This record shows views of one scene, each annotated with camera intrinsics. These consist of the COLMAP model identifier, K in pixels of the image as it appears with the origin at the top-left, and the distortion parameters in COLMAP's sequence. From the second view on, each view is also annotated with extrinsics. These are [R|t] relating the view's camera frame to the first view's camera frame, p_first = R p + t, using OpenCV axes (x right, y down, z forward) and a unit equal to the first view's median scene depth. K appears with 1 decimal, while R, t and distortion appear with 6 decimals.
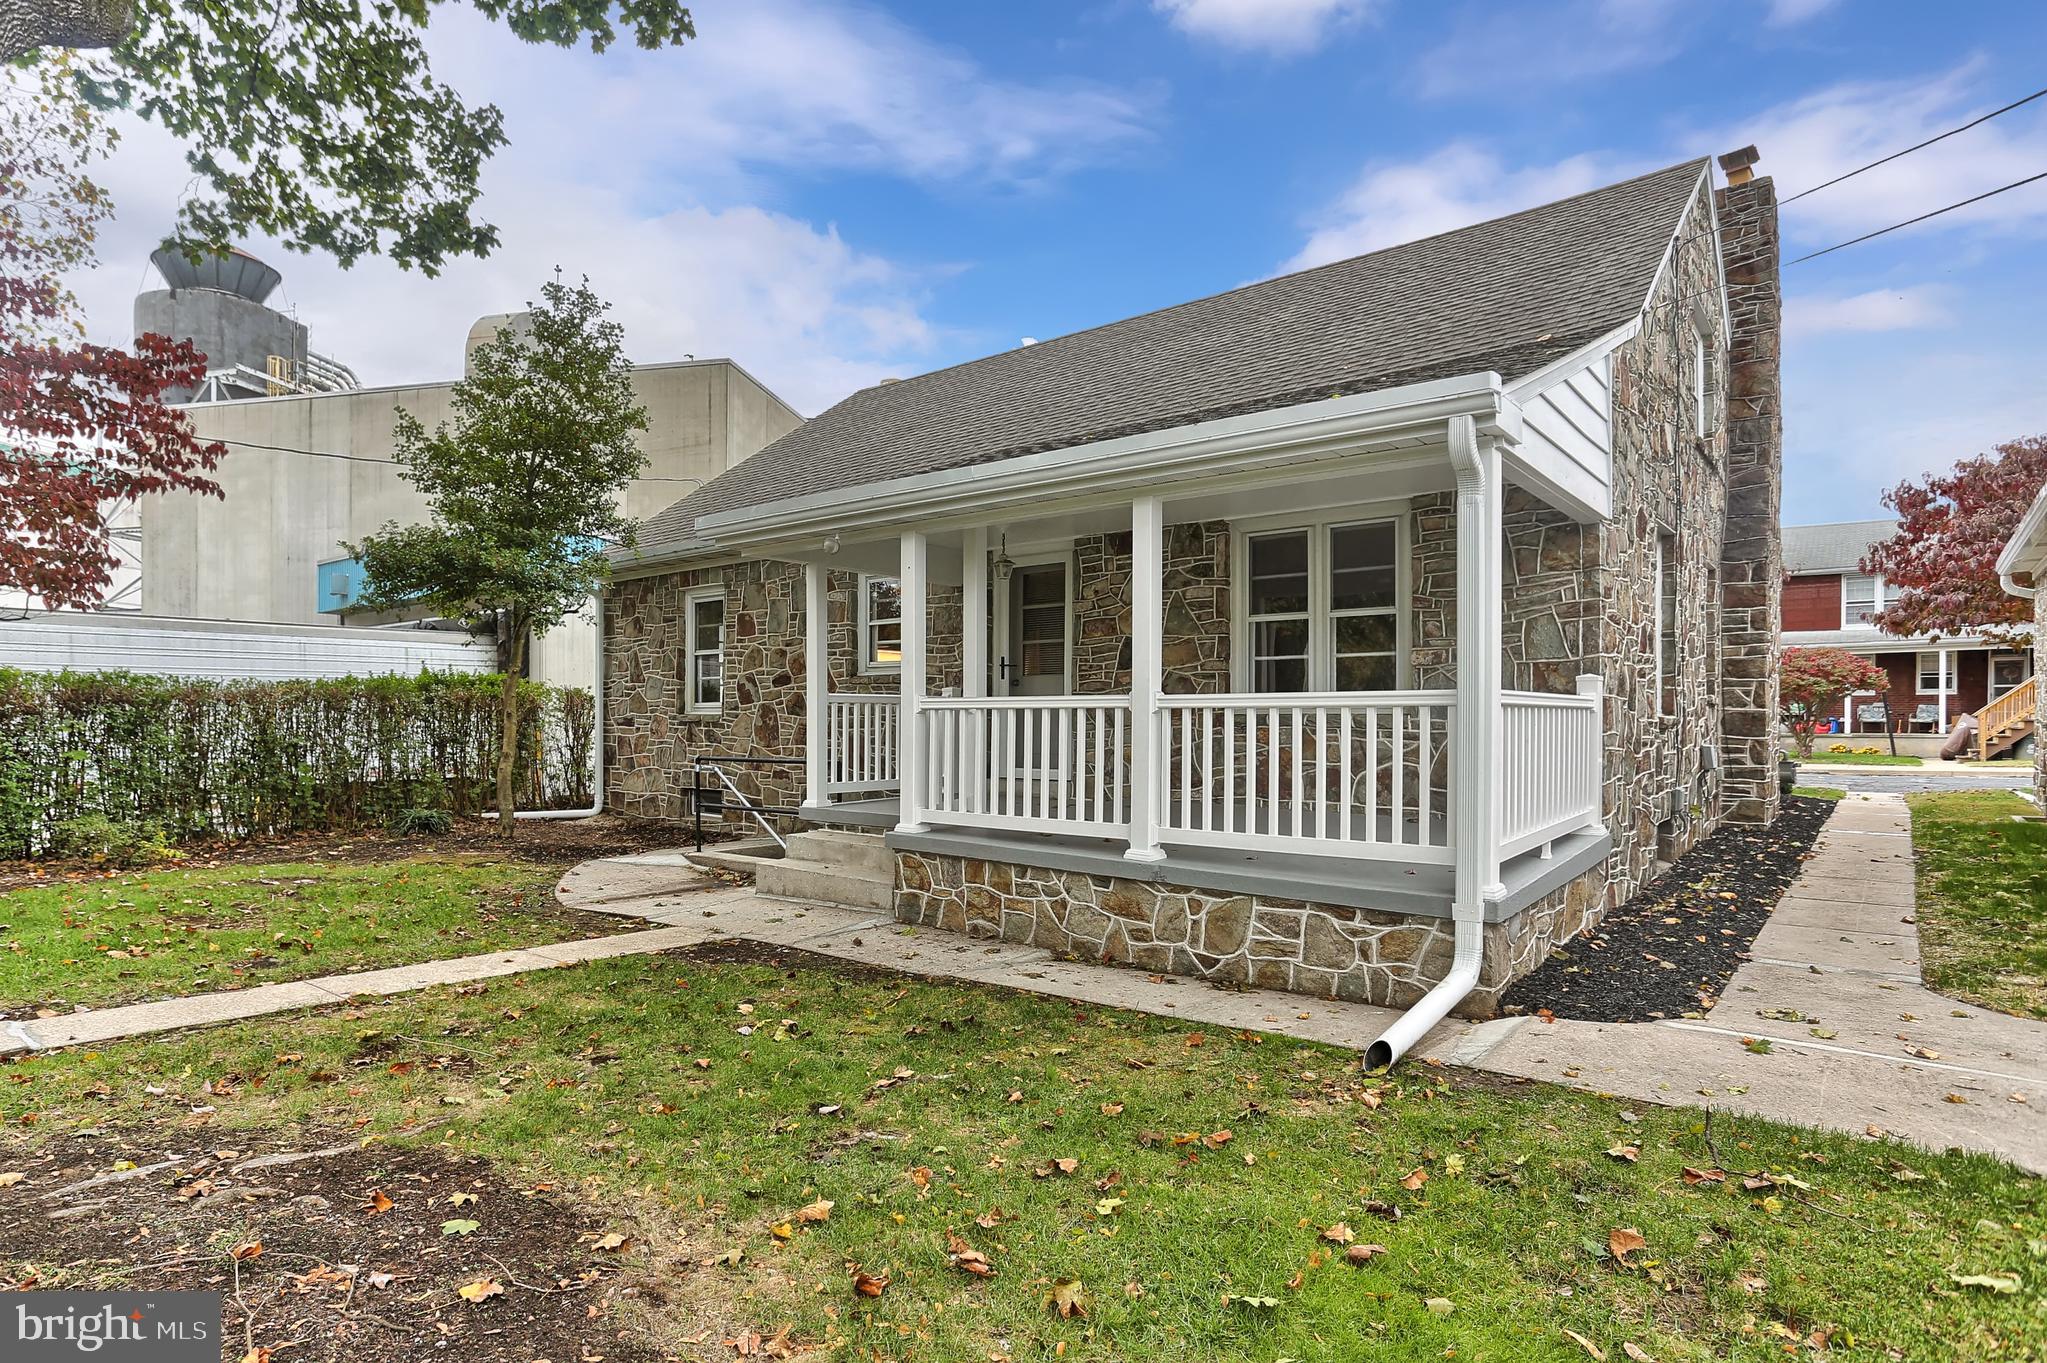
lens RADIAL K [[1061.5, 0, 934.2], [0, 1061.5, 715.9], [0, 0, 1]] dist [-0.041929, 0.000267]
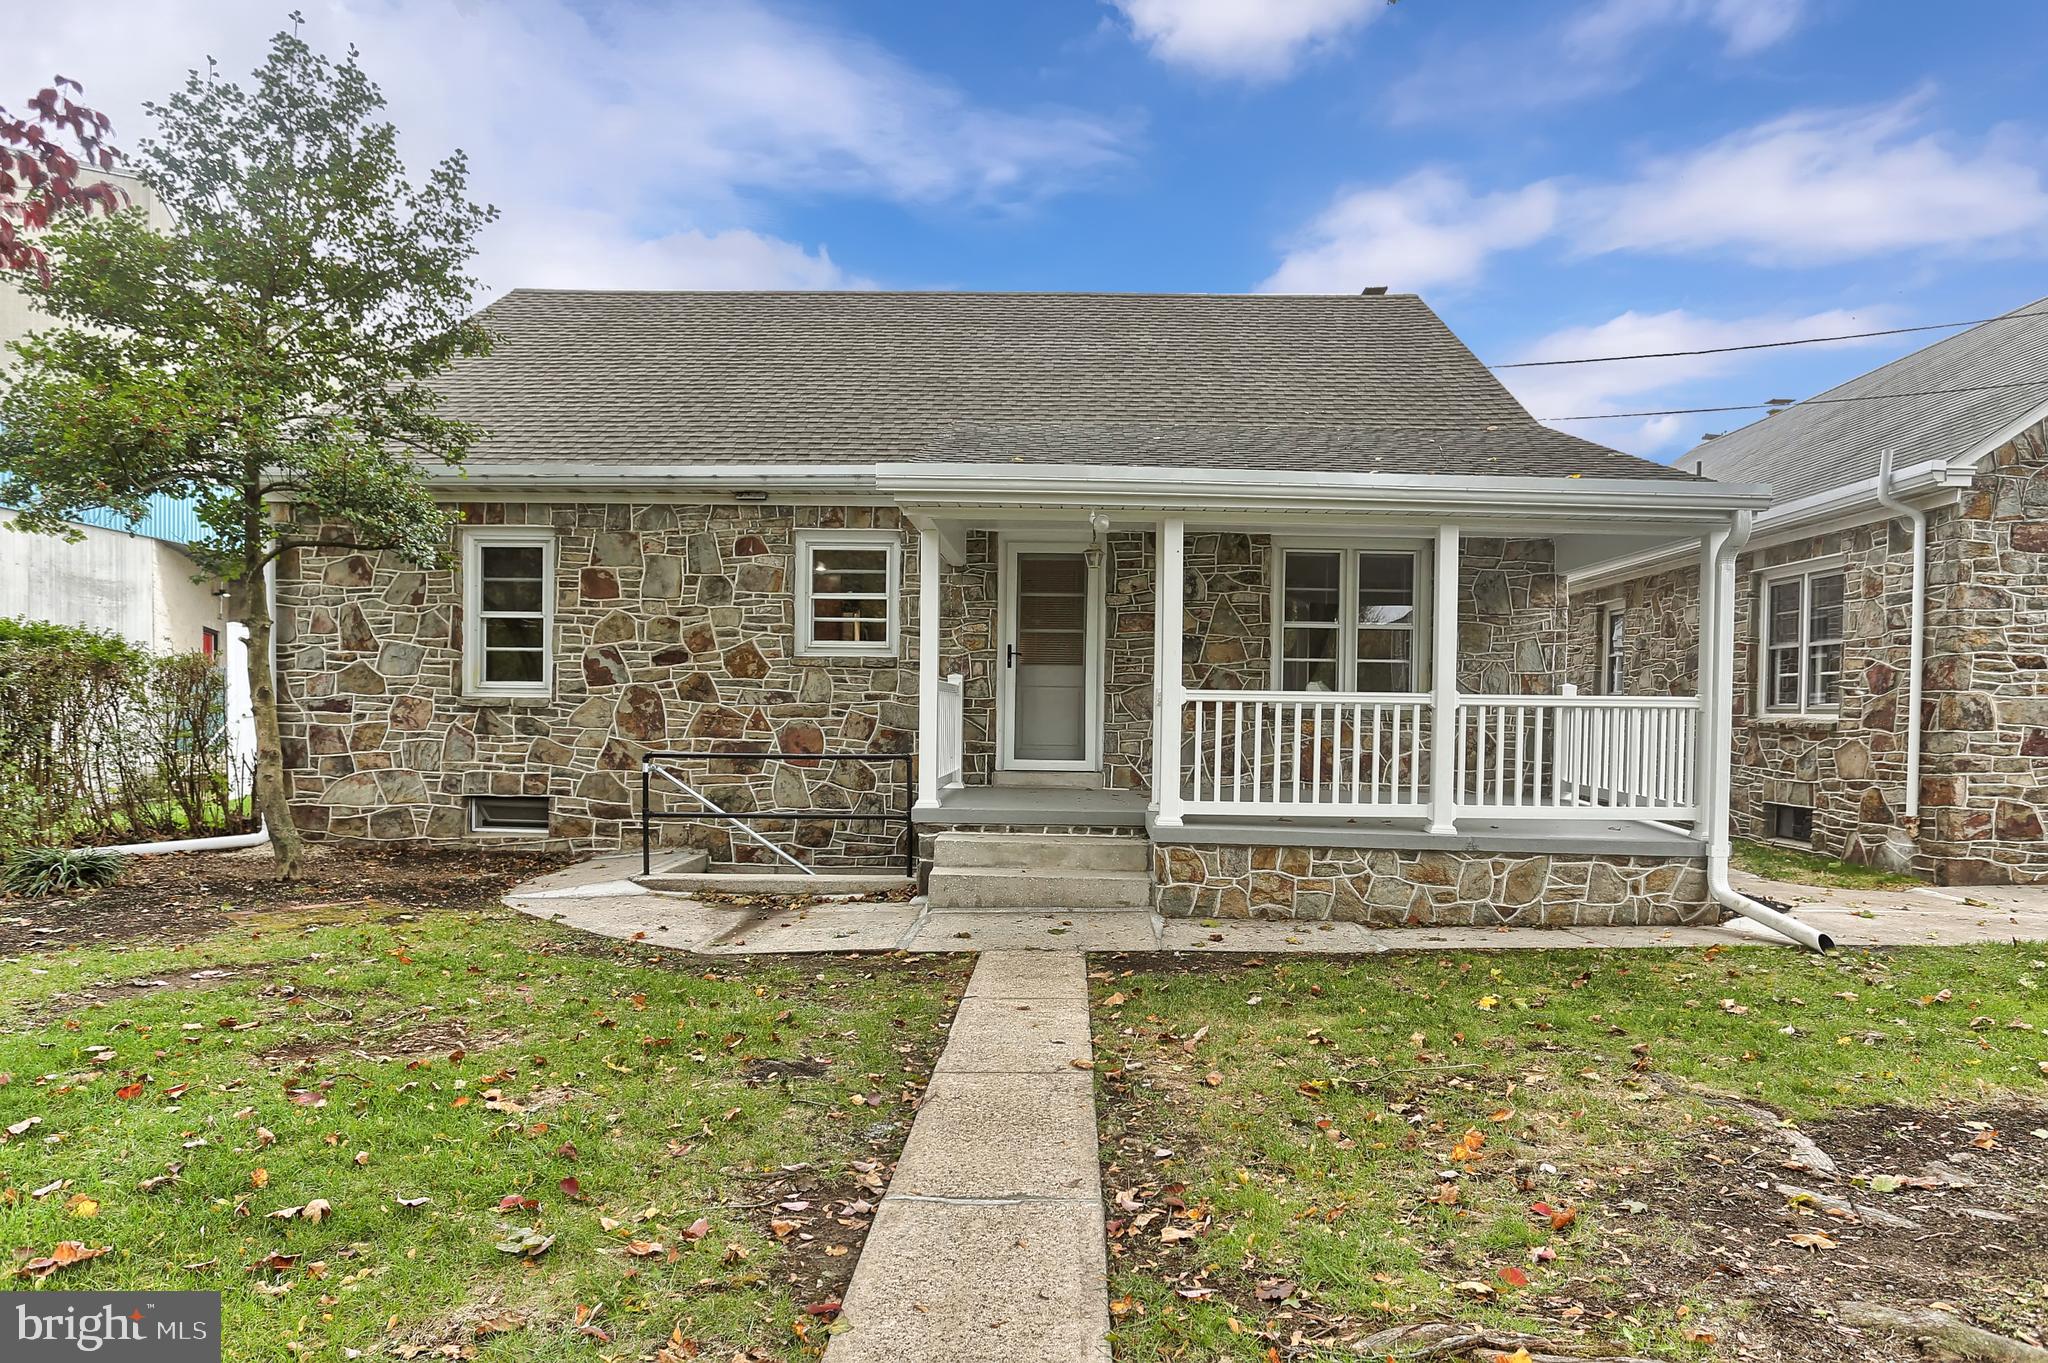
lens RADIAL K [[1137.6, 0, 1021.8], [0, 1137.6, 736.1], [0, 0, 1]] dist [-0.042038, 0.001668]
pose [[0.774795, -0.004868, 0.632193, -0.770477], [-0.014170, 0.999585, 0.025064, 0.001508], [-0.632053, -0.028377, 0.774405, 0.258625]]
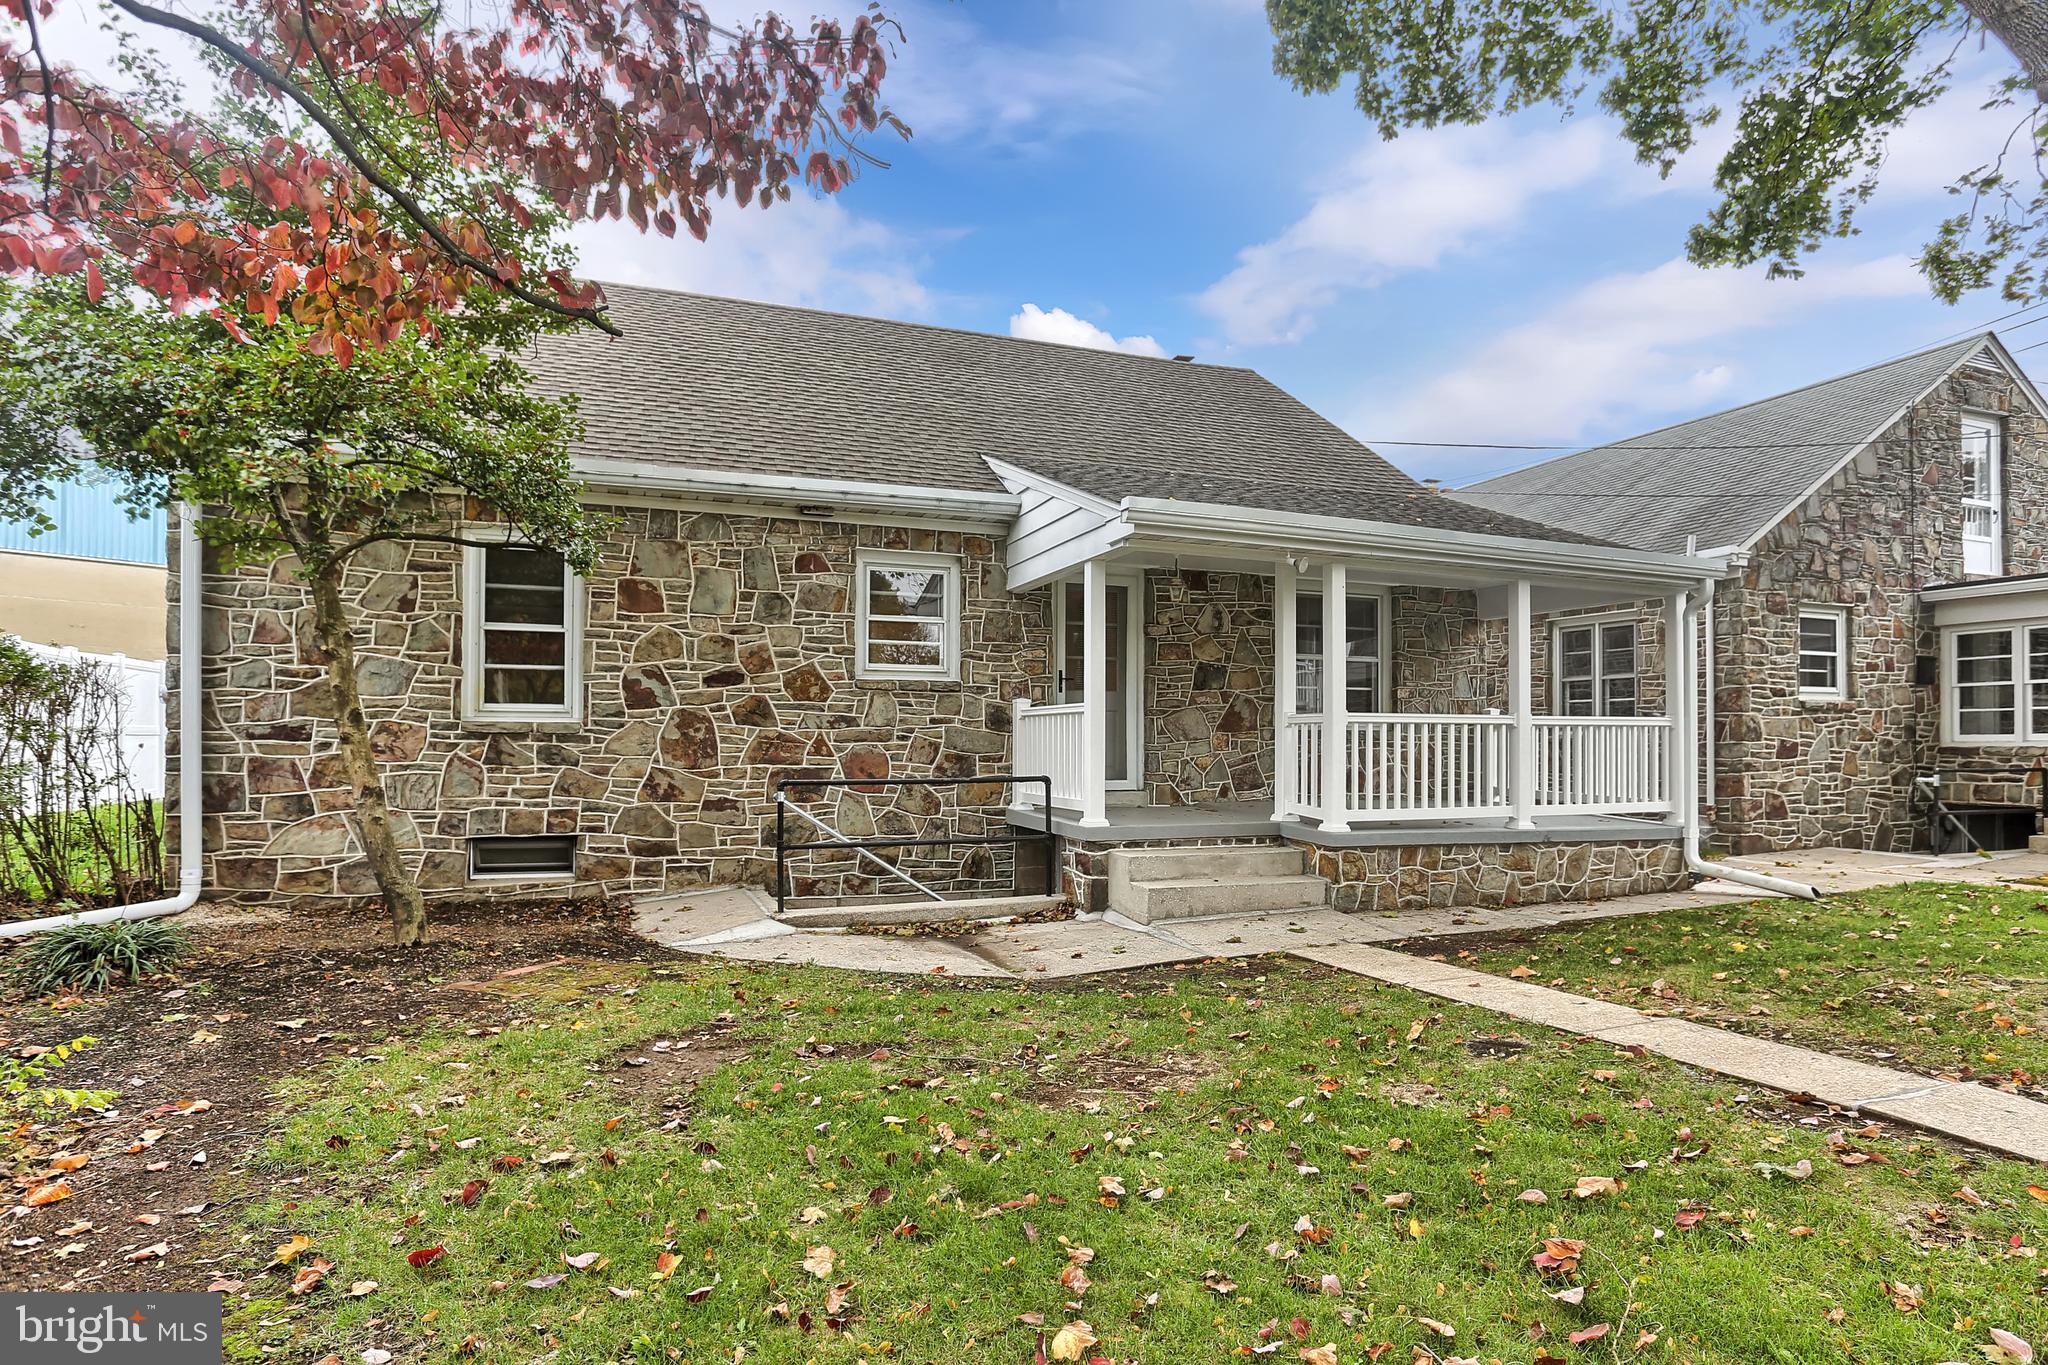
lens RADIAL K [[1139.2, 0, 1026.0], [0, 1139.2, 721.3], [0, 0, 1]] dist [-0.046115, 0.000344]
pose [[0.471138, 0.015267, 0.881927, -1.196587], [-0.006031, 0.999883, -0.014087, 0.010430], [-0.882039, 0.001318, 0.471175, 0.697150]]
